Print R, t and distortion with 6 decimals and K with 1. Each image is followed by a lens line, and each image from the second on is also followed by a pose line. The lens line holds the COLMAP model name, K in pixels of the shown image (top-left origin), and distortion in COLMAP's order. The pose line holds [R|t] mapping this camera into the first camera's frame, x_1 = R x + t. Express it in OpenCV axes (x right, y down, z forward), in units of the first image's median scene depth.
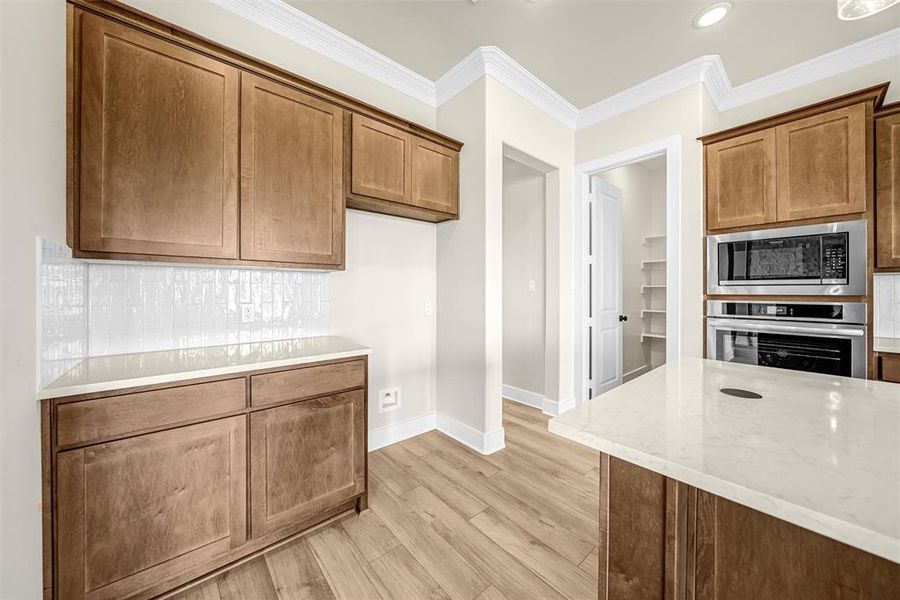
lens RADIAL K [[329.1, 0, 450.3], [0, 329.1, 290.8], [0, 0, 1]] dist [-0.000596, 0.000039]
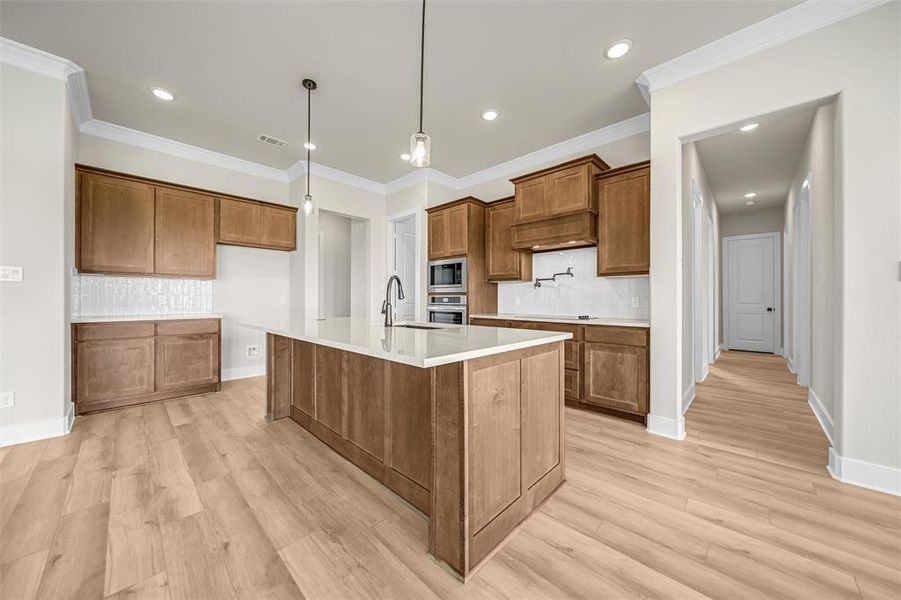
lens RADIAL K [[321.0, 0, 444.9], [0, 321.0, 298.7], [0, 0, 1]] dist [-0.001050, -0.000031]
pose [[0.995656, 0.000964, 0.093102, 1.055258], [-0.000781, 0.999998, -0.002002, 0.073207], [-0.093103, 0.001920, 0.995655, -1.268055]]
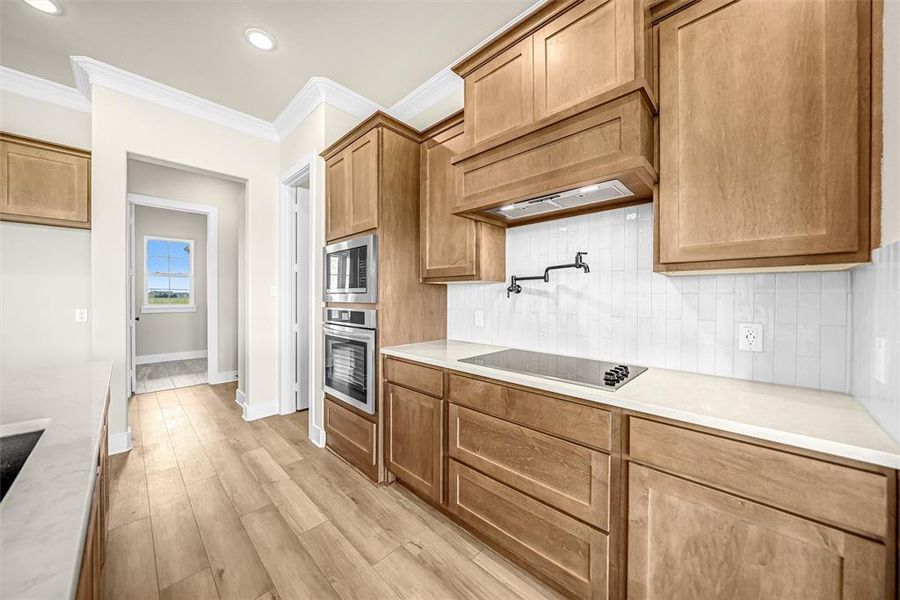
lens RADIAL K [[320.6, 0, 444.4], [0, 320.6, 298.7], [0, 0, 1]] dist [-0.001050, -0.000031]
pose [[0.995910, -0.001342, 0.090337, 1.601352], [0.000725, 0.999976, 0.006868, -0.008226], [-0.090344, -0.006774, 0.995888, -0.111556]]
